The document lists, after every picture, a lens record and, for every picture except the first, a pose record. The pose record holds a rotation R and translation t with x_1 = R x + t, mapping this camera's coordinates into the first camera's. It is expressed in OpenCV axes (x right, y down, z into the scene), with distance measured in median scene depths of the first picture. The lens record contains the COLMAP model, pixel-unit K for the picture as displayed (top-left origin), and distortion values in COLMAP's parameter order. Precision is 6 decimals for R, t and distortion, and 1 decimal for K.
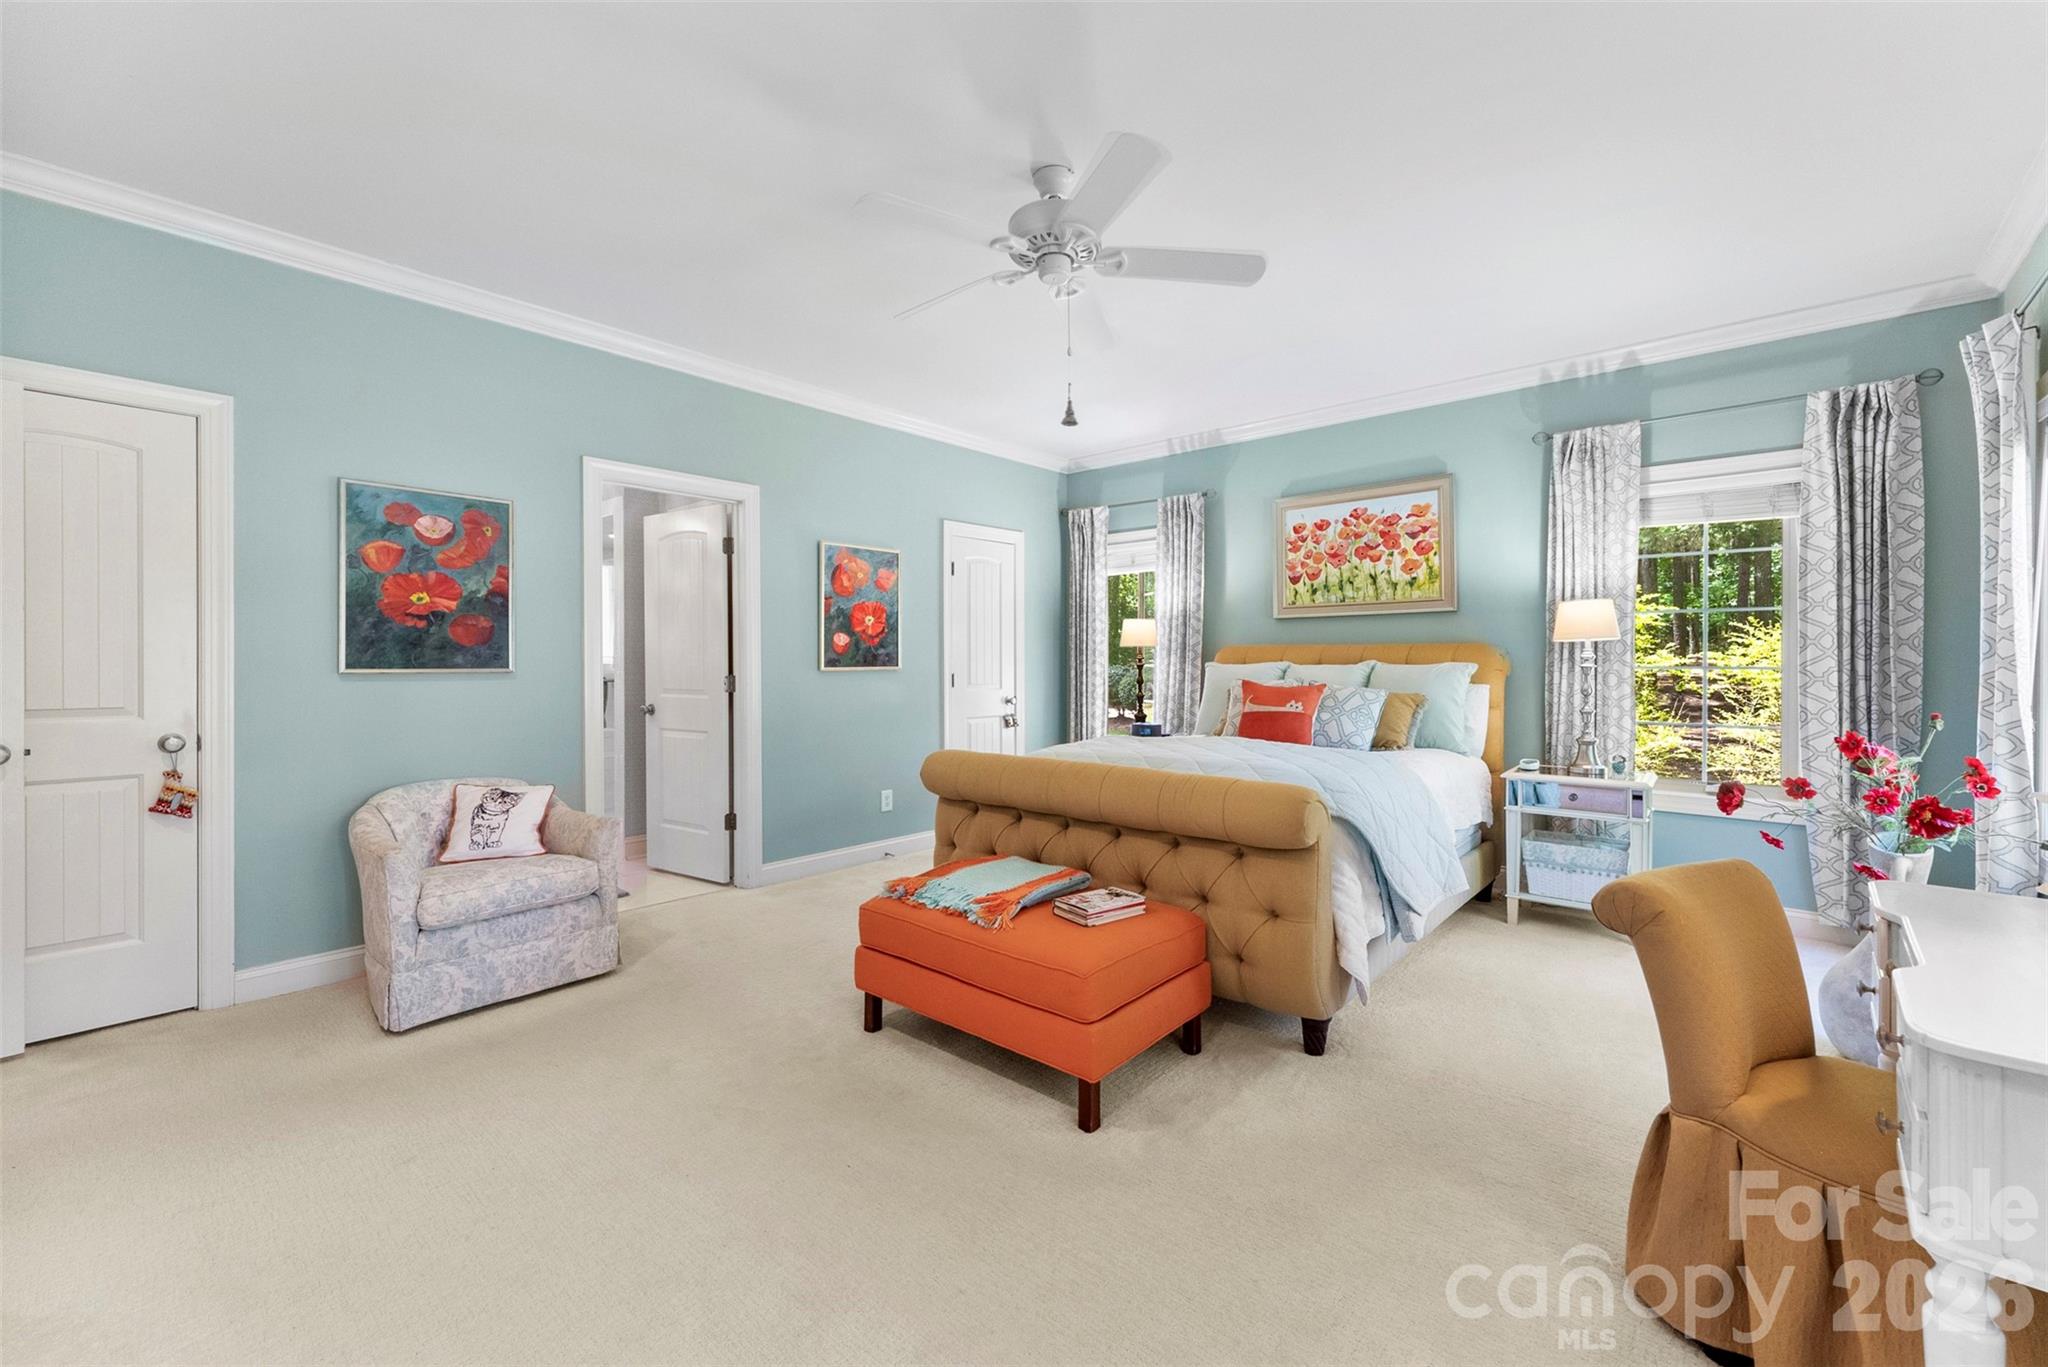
lens RADIAL K [[818.8, 0, 1025.1], [0, 818.8, 659.2], [0, 0, 1]] dist [0.000108, -0.000024]
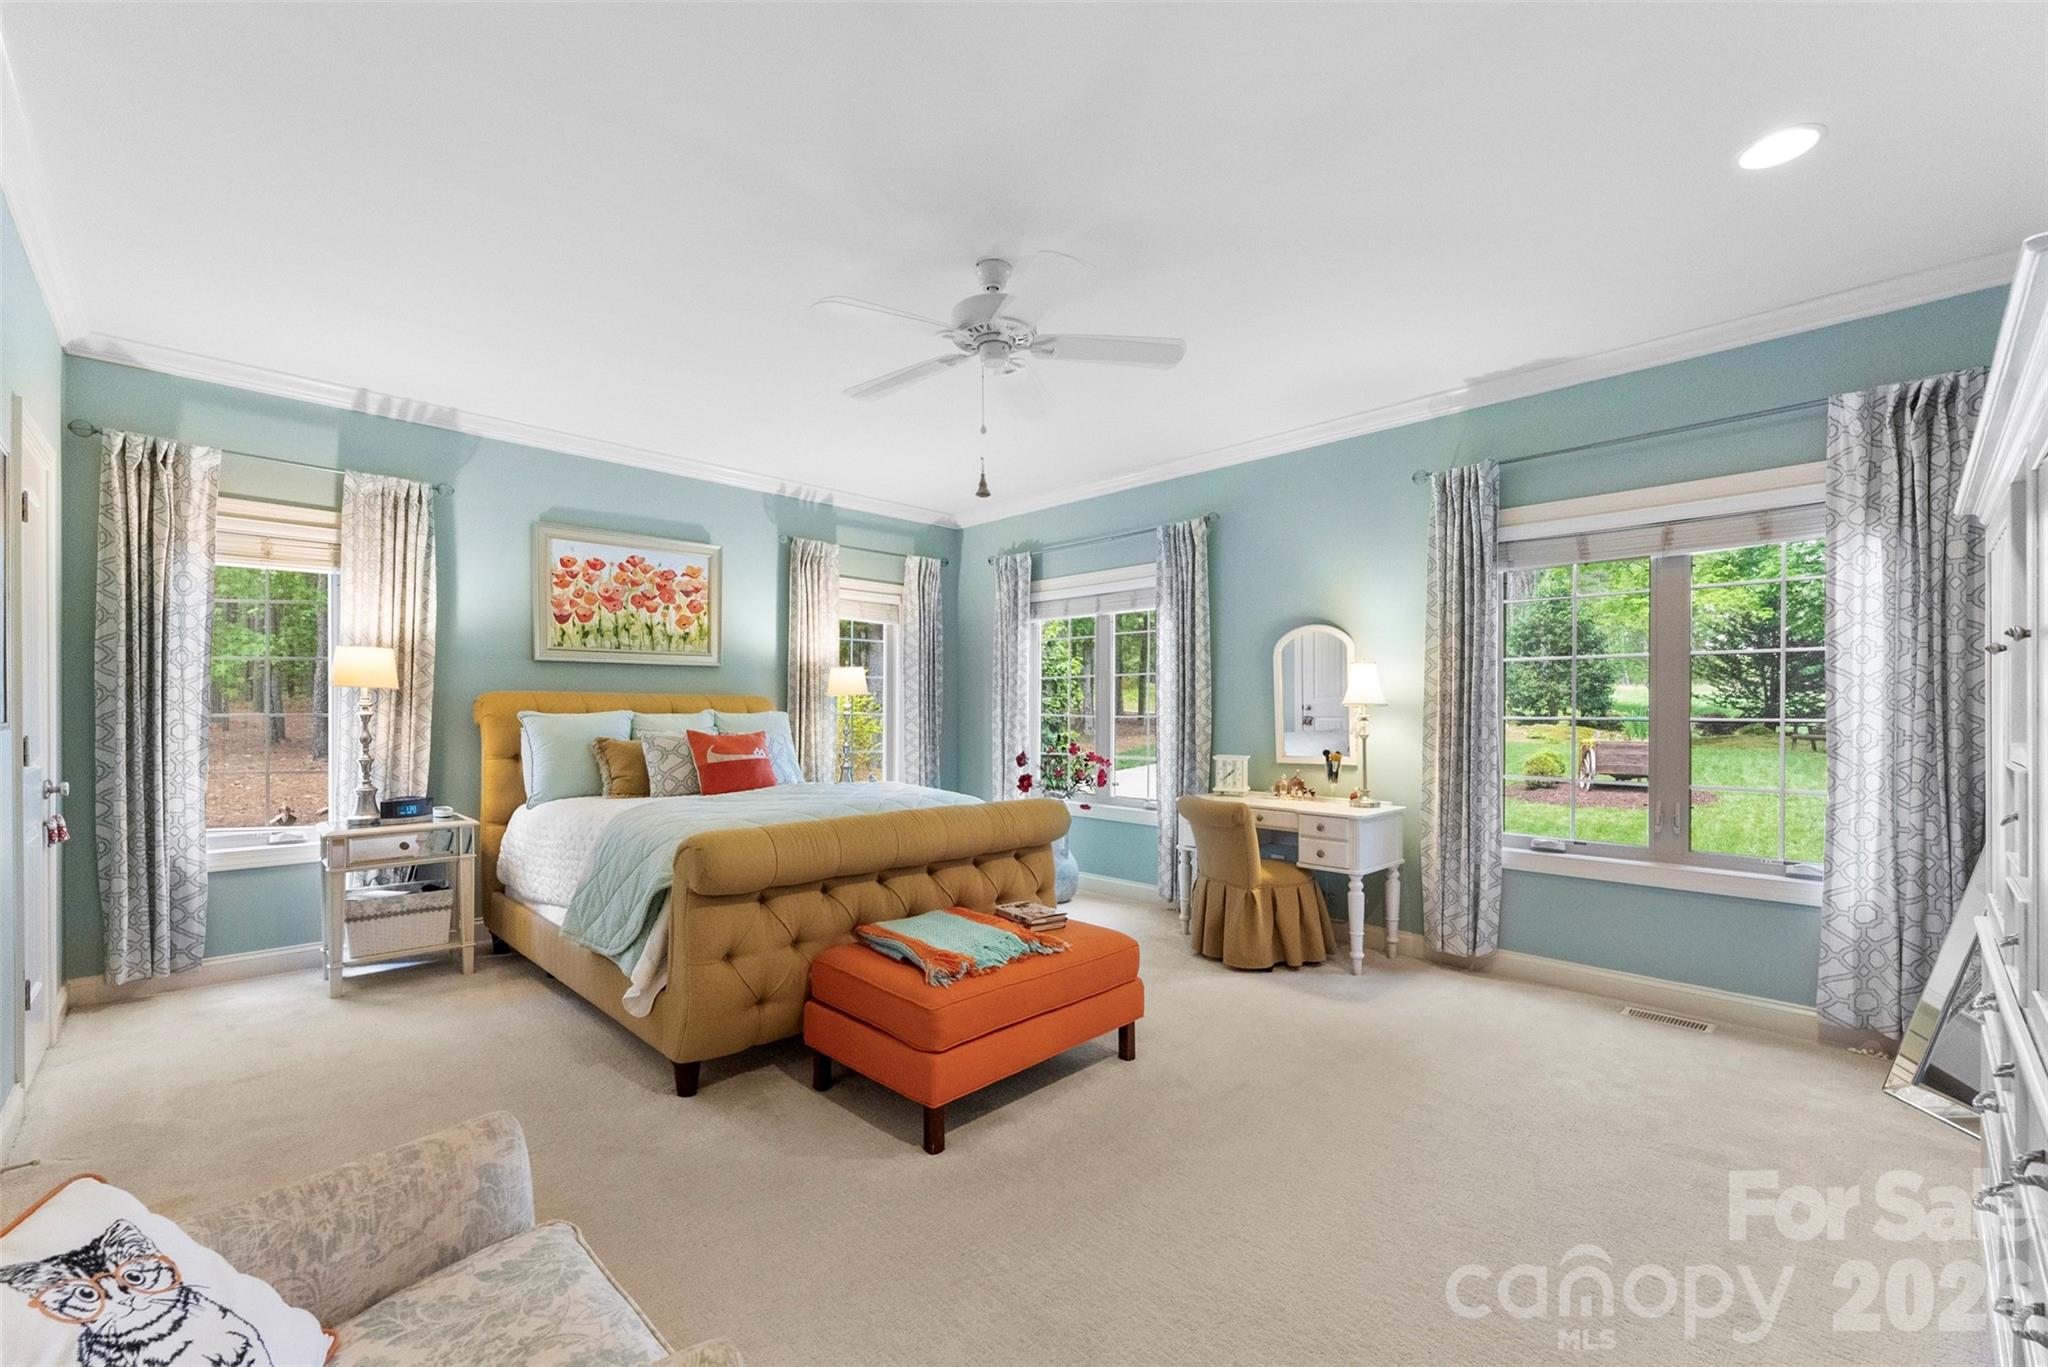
lens RADIAL K [[835.8, 0, 1025.1], [0, 835.8, 698.7], [0, 0, 1]] dist [0.000877, 0.000022]
pose [[0.080404, 0.016797, 0.996621, -0.566413], [-0.001532, 0.999859, -0.016728, 0.004880], [-0.996761, -0.000182, 0.080418, 0.451889]]
